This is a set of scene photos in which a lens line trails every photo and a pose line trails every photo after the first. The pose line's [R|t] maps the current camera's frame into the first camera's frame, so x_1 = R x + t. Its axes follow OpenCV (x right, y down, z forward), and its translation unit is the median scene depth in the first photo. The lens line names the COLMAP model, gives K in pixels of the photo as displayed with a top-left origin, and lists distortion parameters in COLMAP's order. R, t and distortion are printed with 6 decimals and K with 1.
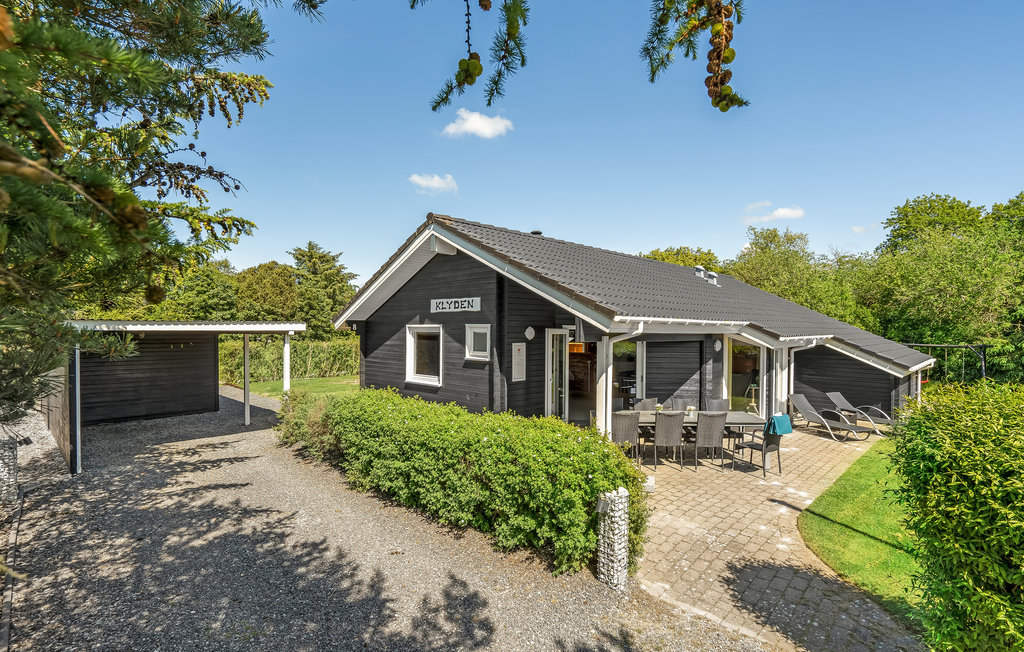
lens RADIAL K [[495.8, 0, 511.0], [0, 495.8, 328.9], [0, 0, 1]] dist [-0.000875, 0.003168]
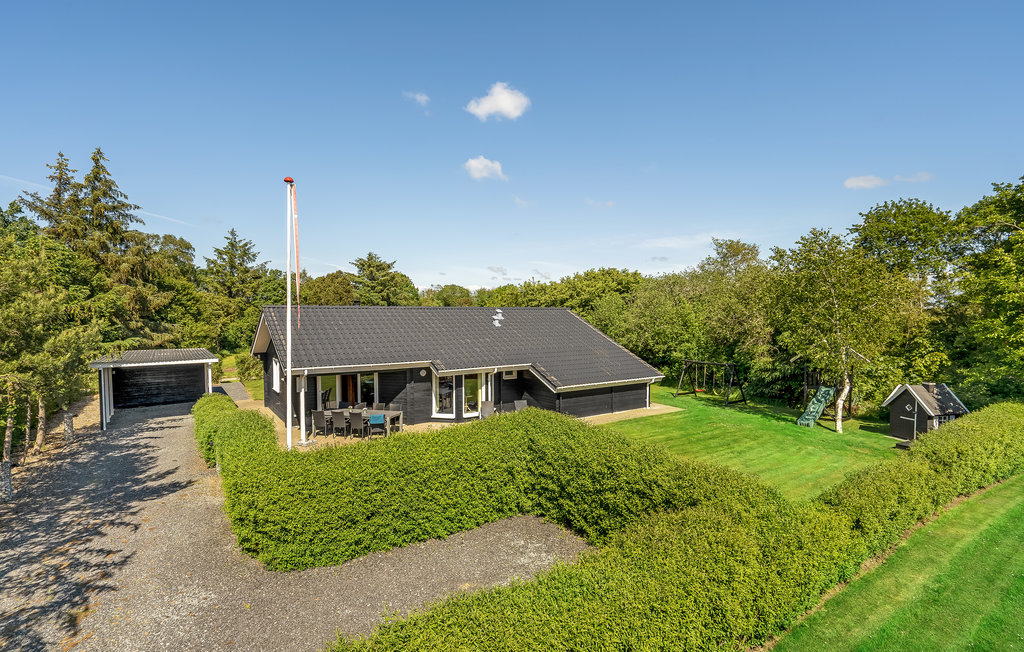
lens RADIAL K [[492.2, 0, 512.1], [0, 492.2, 328.2], [0, 0, 1]] dist [0.004656, 0.000275]
pose [[0.981415, -0.002170, -0.191883, 0.399568], [0.007407, 0.999619, 0.026577, -0.063333], [0.191753, -0.027505, 0.981058, -0.242014]]
